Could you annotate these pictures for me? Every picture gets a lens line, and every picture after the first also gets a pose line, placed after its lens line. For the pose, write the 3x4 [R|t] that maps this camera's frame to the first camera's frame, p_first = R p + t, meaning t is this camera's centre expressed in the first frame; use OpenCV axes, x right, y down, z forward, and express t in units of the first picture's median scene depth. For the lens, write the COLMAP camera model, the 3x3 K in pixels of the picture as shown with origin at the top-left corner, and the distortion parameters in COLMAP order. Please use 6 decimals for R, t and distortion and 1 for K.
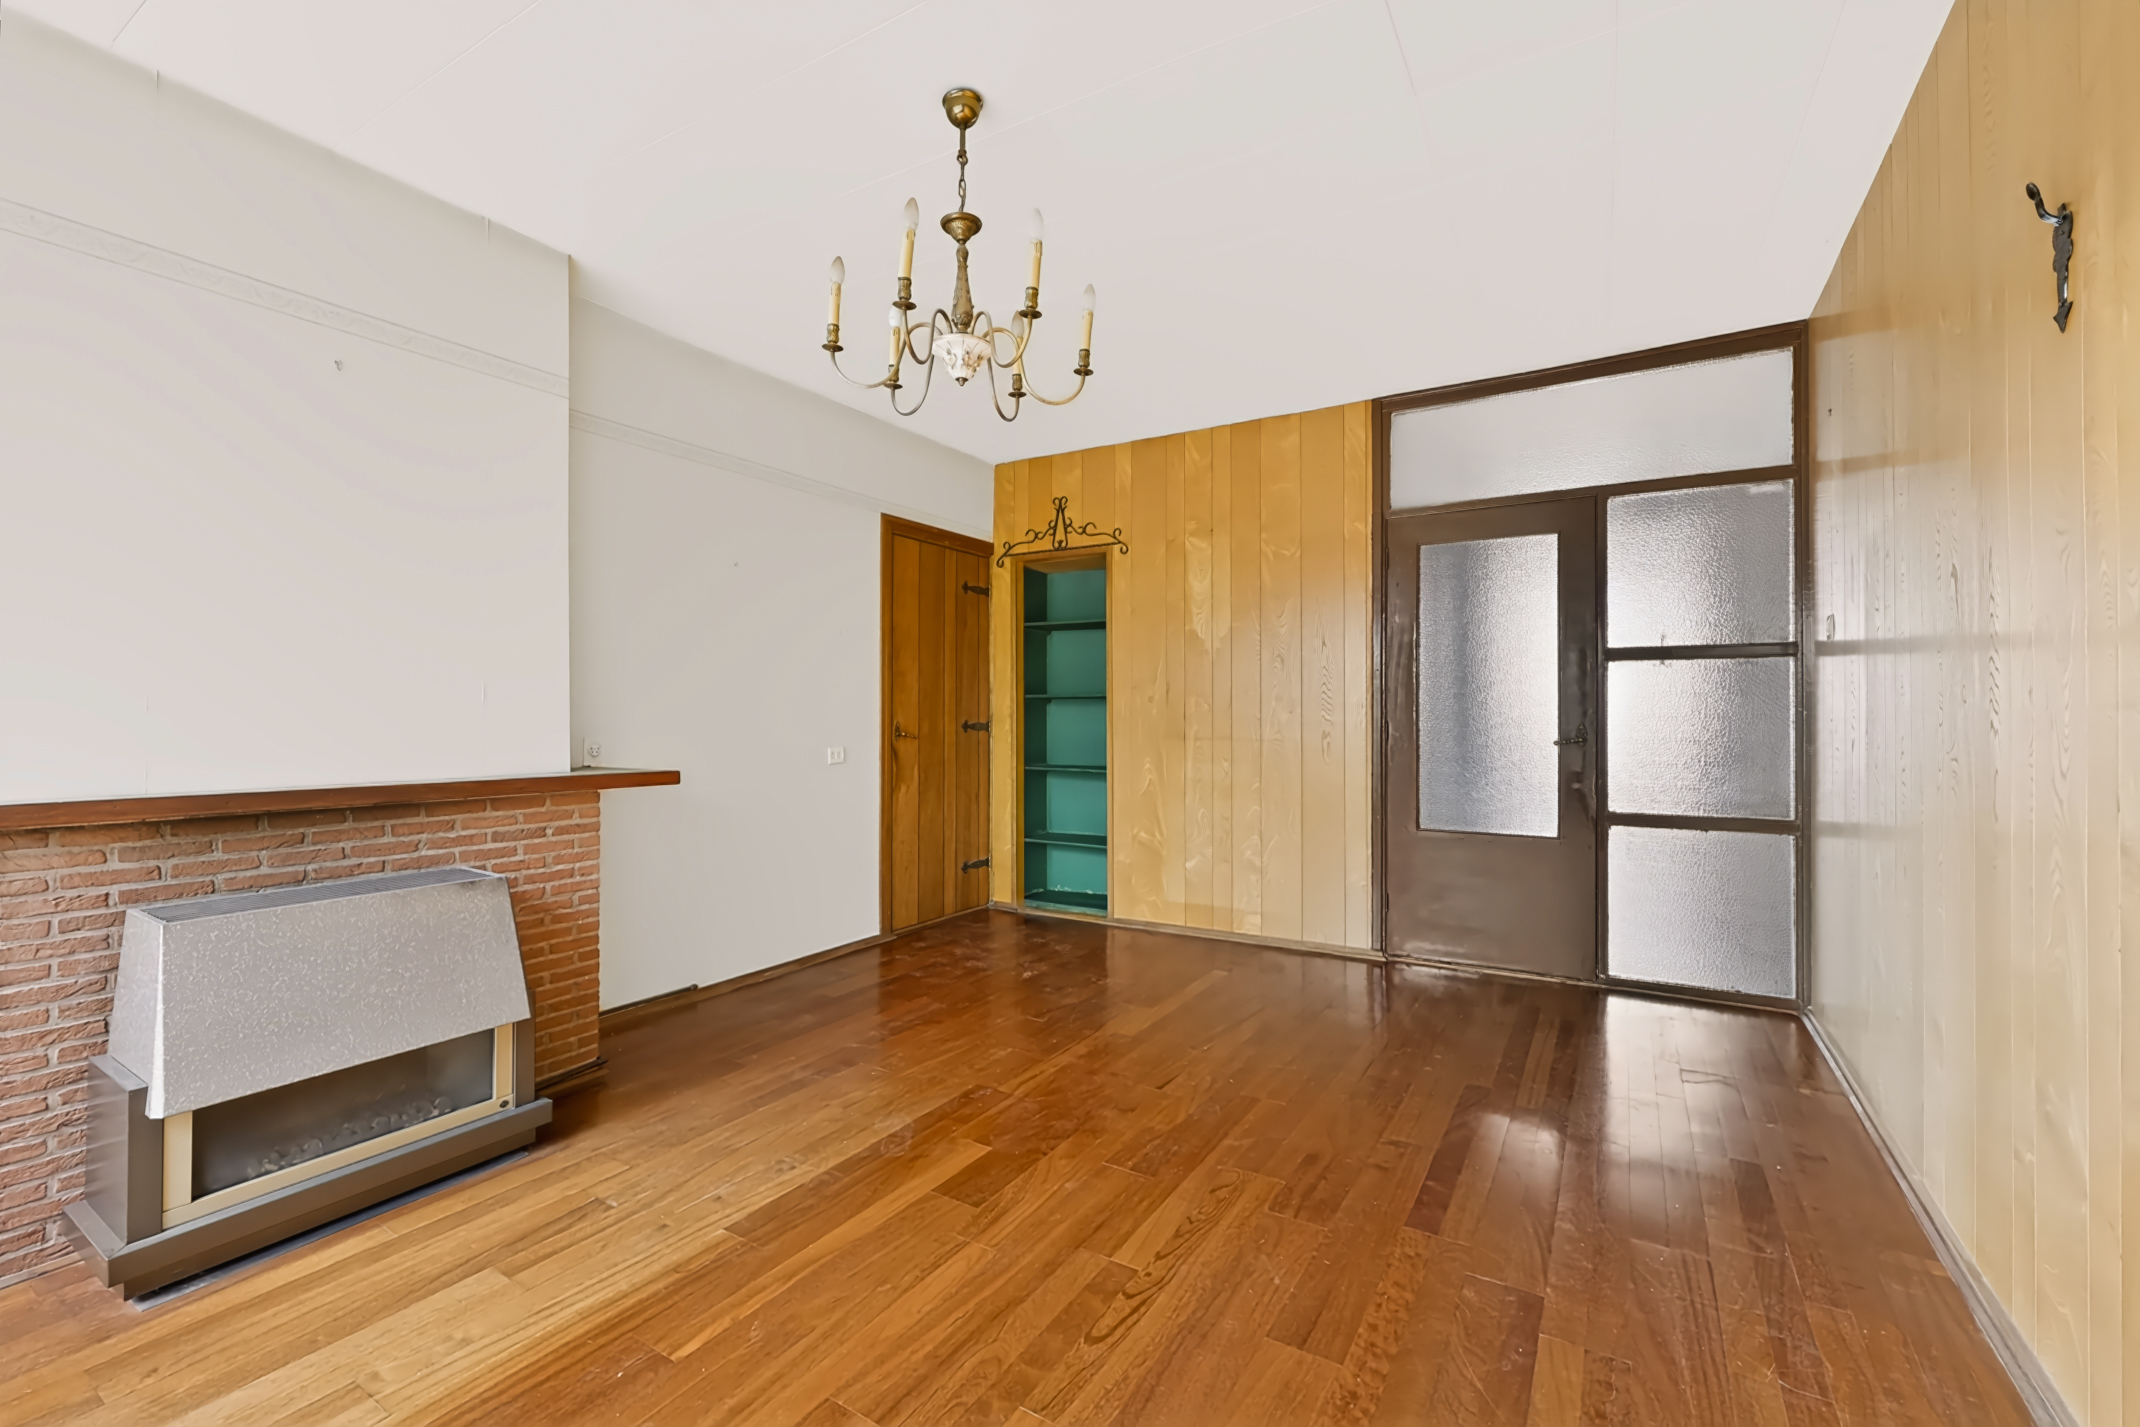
lens RADIAL K [[885.2, 0, 1070.0], [0, 885.2, 713.5], [0, 0, 1]] dist [0.000017, 0.000011]
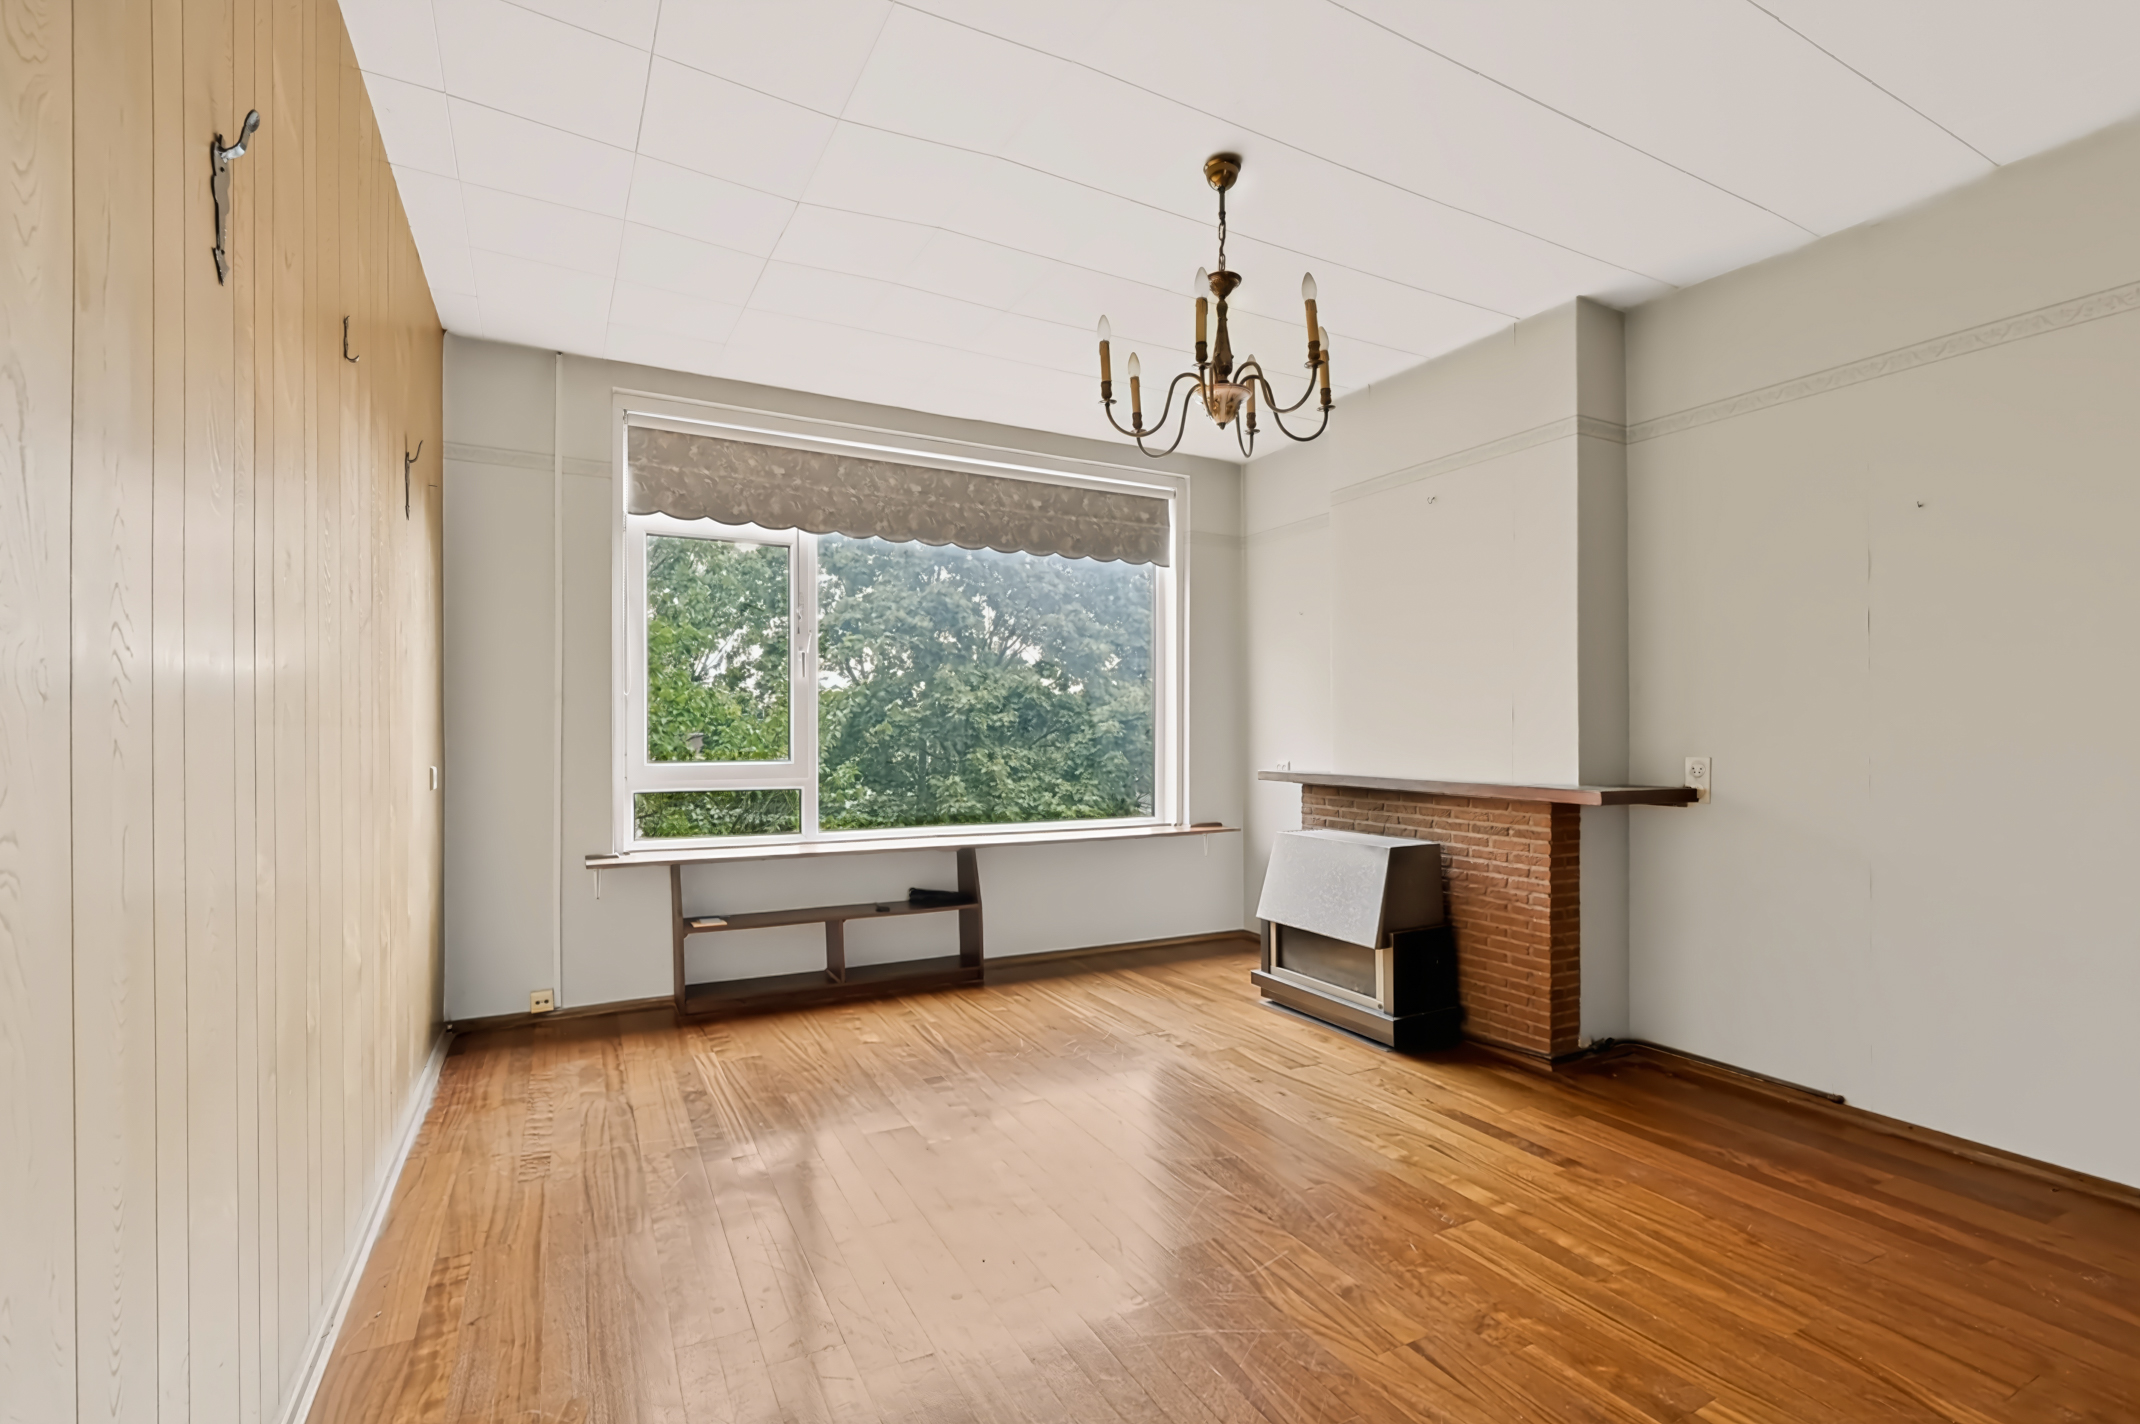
lens RADIAL K [[967.6, 0, 1069.2], [0, 967.6, 731.9], [0, 0, 1]] dist [0.001003, -0.000019]
pose [[-0.500699, 0.002189, -0.865619, 0.828775], [0.004004, 0.999992, 0.000213, -0.001490], [0.865612, -0.003359, -0.500704, 1.173413]]
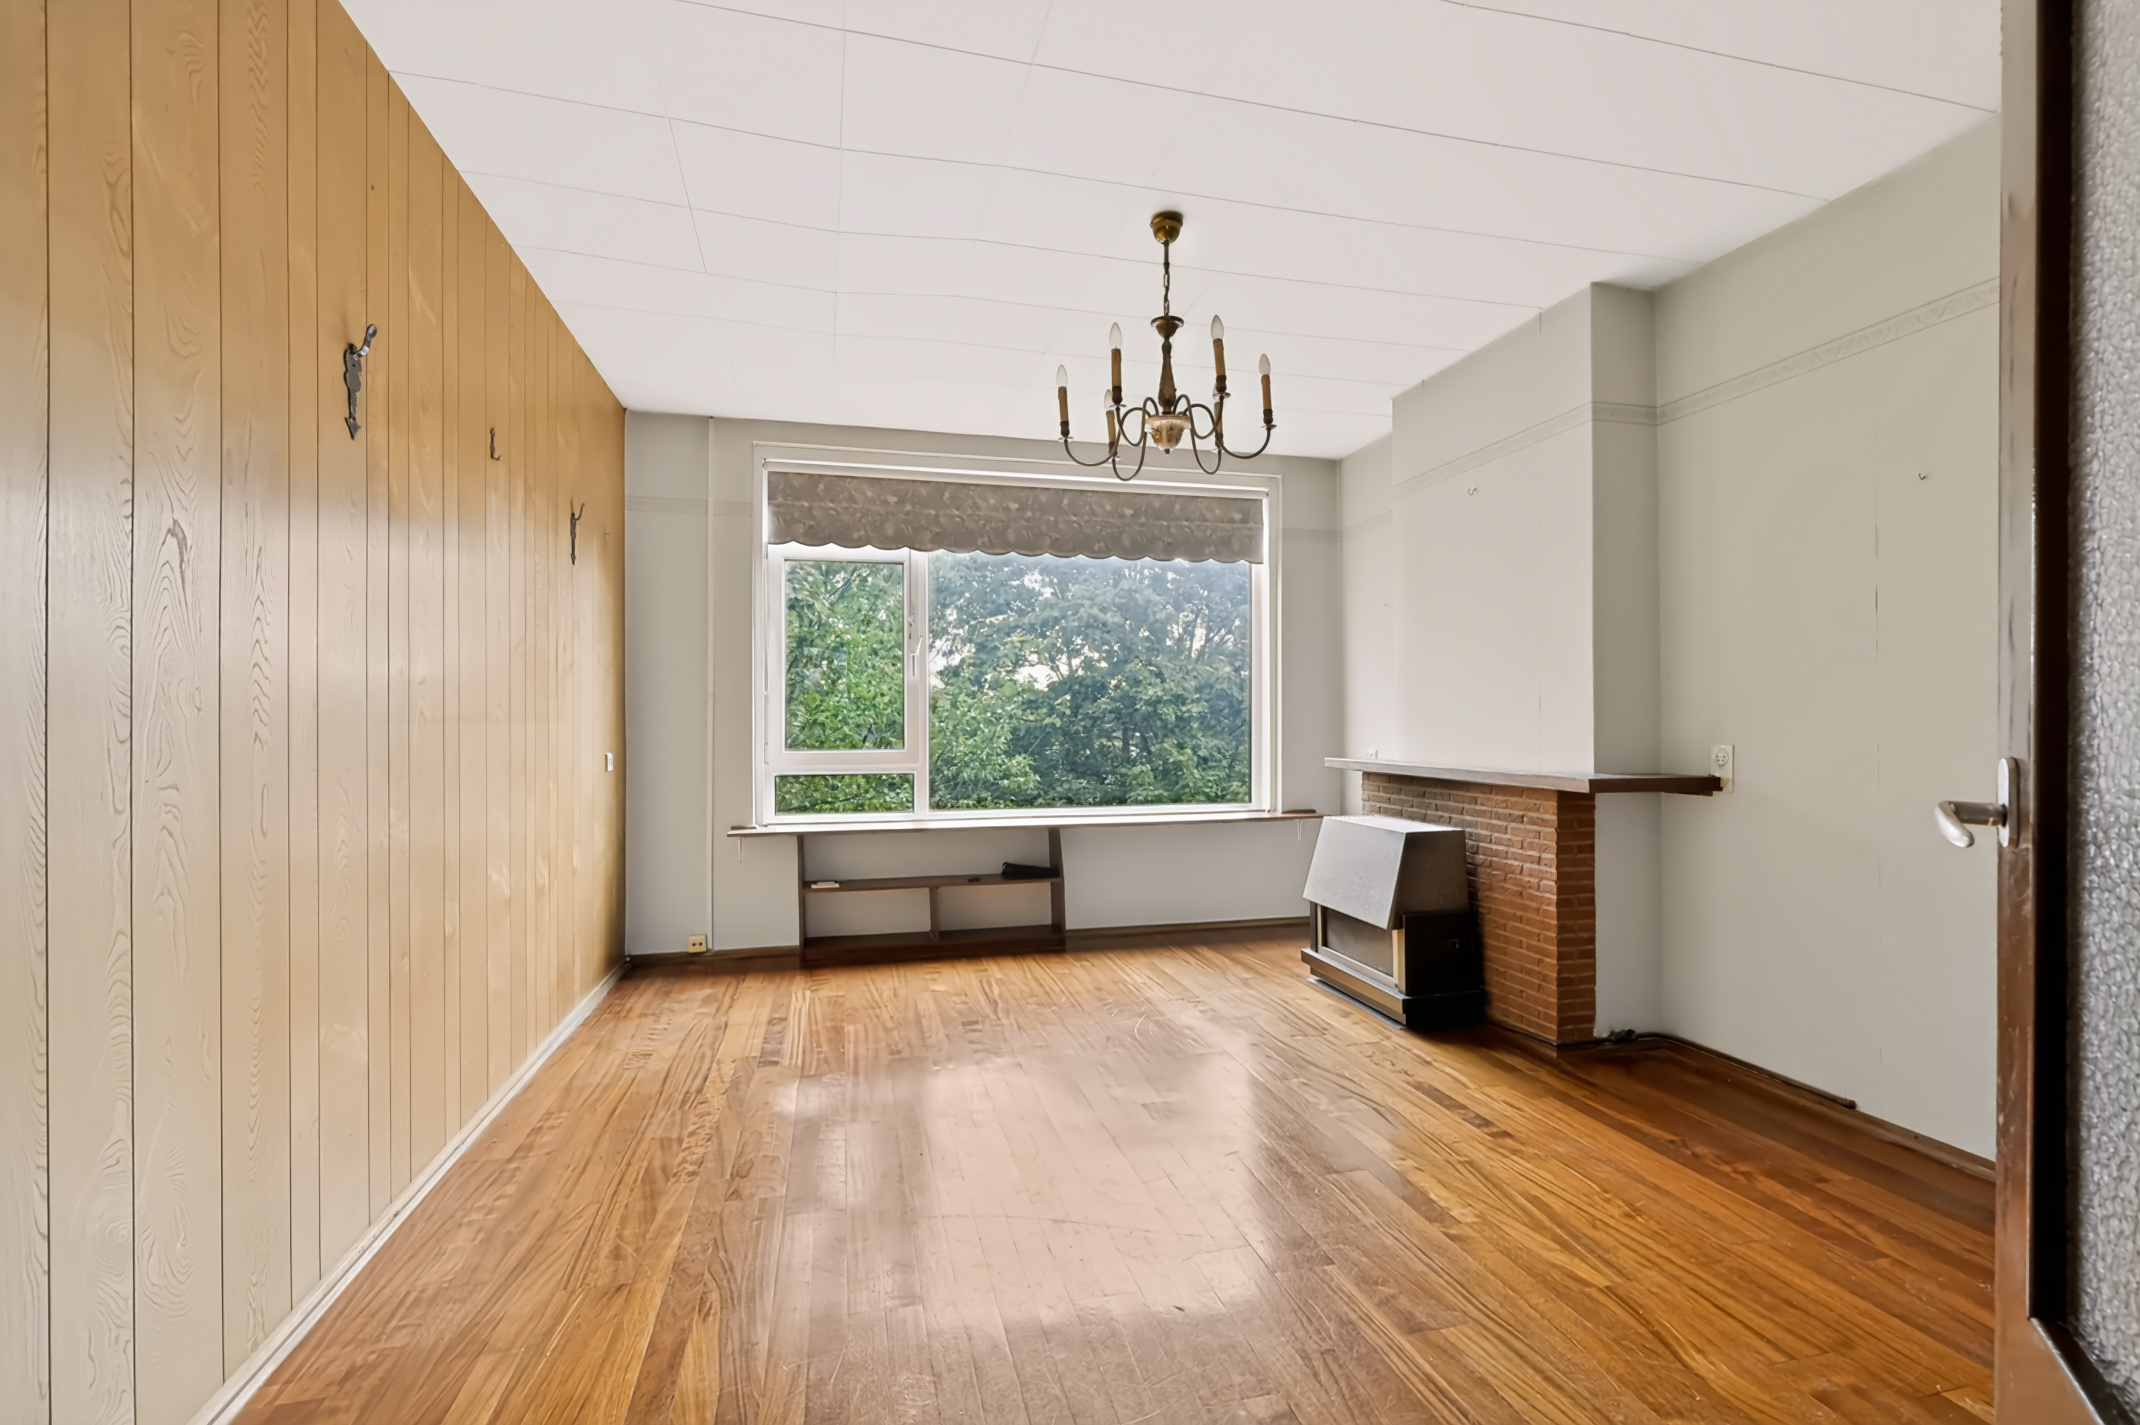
lens RADIAL K [[966.0, 0, 1081.1], [0, 966.0, 714.3], [0, 0, 1]] dist [0.000759, 0.000273]
pose [[-0.692738, -0.000171, -0.721189, 0.767112], [0.010136, 0.999899, -0.009974, 0.000455], [0.721118, -0.014219, -0.692667, 1.514743]]
